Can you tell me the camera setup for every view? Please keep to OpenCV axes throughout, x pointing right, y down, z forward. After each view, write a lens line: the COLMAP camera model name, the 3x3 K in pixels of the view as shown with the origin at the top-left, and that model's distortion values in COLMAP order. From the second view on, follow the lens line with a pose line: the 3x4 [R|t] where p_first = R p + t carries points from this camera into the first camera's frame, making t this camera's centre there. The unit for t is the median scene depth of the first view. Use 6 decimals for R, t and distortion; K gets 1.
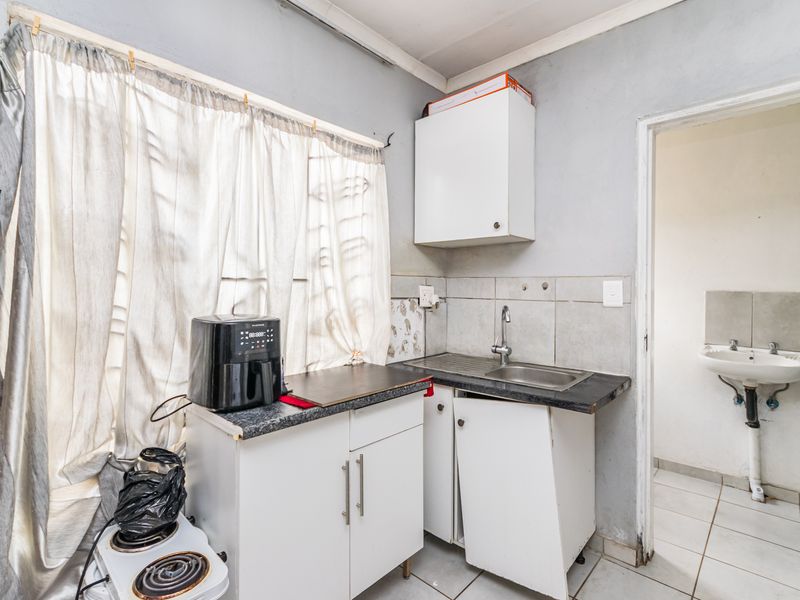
lens RADIAL K [[414.8, 0, 405.1], [0, 414.8, 290.9], [0, 0, 1]] dist [0.004812, 0.001690]
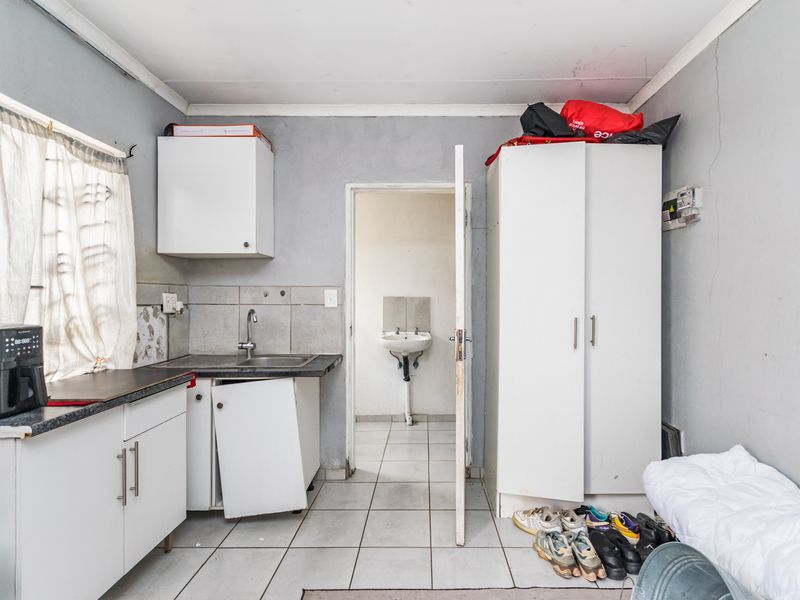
lens RADIAL K [[414.8, 0, 405.1], [0, 414.8, 290.9], [0, 0, 1]] dist [0.004812, 0.001690]
pose [[0.779999, 0.003537, 0.625771, -0.179241], [0.007476, 0.999860, -0.014970, 0.003121], [-0.625736, 0.016355, 0.779864, -0.257091]]
